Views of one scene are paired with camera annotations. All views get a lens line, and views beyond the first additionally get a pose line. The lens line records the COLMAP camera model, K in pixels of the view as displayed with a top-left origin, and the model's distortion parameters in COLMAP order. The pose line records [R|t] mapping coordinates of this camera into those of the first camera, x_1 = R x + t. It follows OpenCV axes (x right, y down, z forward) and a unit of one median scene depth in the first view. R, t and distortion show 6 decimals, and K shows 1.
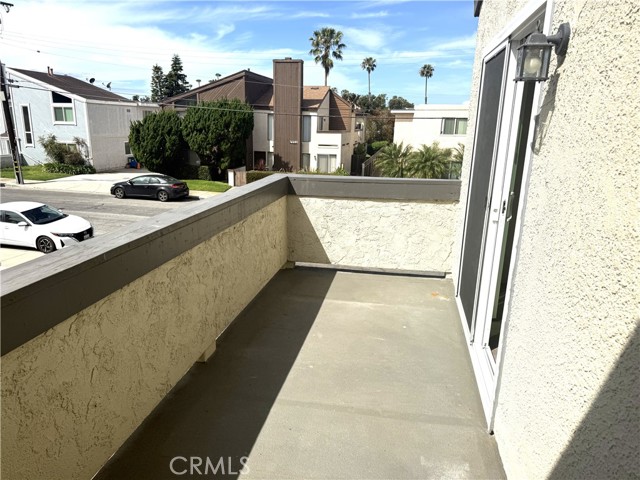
lens RADIAL K [[450.2, 0, 319.6], [0, 450.2, 242.2], [0, 0, 1]] dist [0.127264, -0.201830]
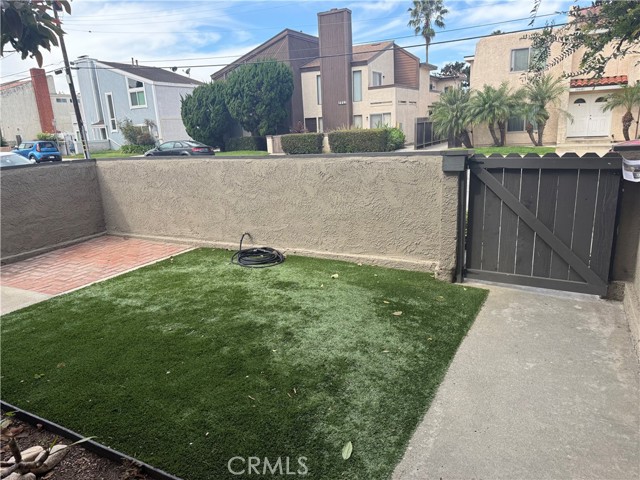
lens RADIAL K [[450.2, 0, 319.6], [0, 450.2, 242.2], [0, 0, 1]] dist [0.127264, -0.201830]
pose [[0.955504, -0.001316, -0.294977, 0.159257], [0.001343, 0.999999, -0.000111, 0.054423], [0.294977, -0.000290, 0.955504, 0.115046]]
